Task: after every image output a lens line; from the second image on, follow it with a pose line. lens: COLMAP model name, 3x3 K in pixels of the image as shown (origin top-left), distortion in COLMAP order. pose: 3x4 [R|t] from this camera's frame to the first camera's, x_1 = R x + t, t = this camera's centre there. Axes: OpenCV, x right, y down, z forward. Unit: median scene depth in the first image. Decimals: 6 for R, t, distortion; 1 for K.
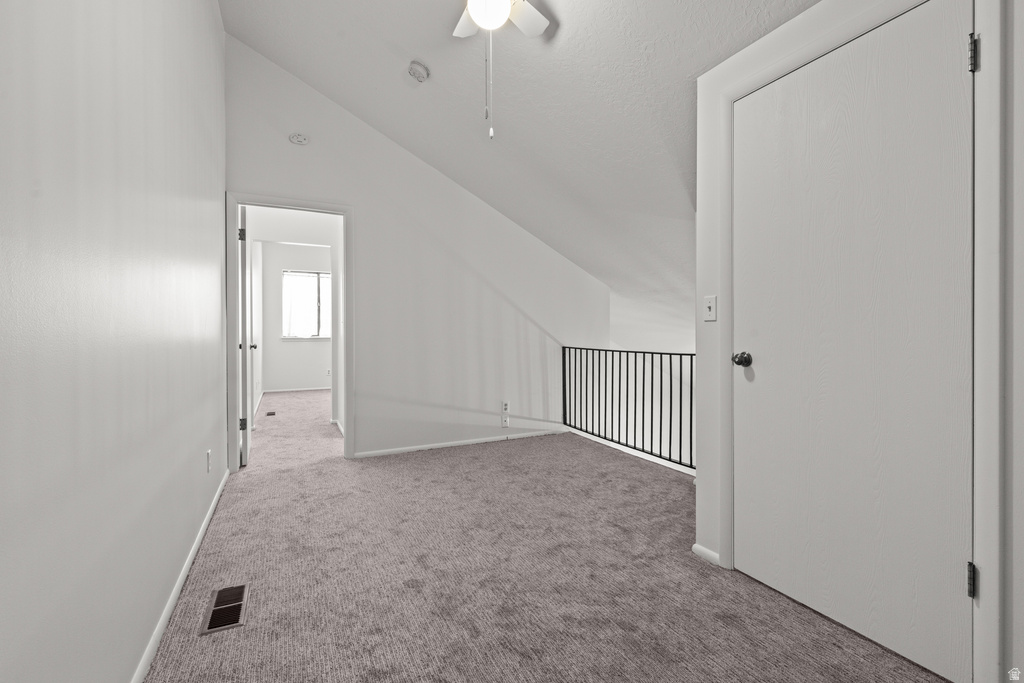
lens RADIAL K [[456.9, 0, 512.0], [0, 456.9, 341.5], [0, 0, 1]] dist [0.001101, -0.000018]
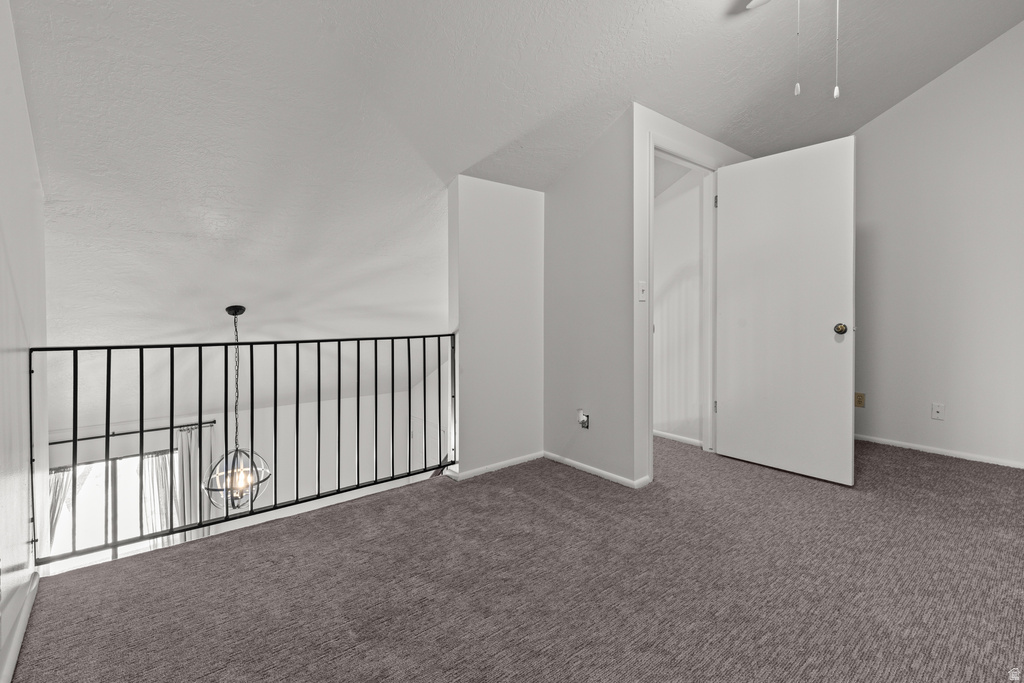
lens RADIAL K [[472.5, 0, 516.2], [0, 472.5, 315.0], [0, 0, 1]] dist [0.001310, -0.000050]
pose [[-0.245194, -0.003892, 0.969466, -0.476458], [0.019432, 0.999771, 0.008928, -0.014232], [-0.969279, 0.021028, -0.245062, 1.023437]]
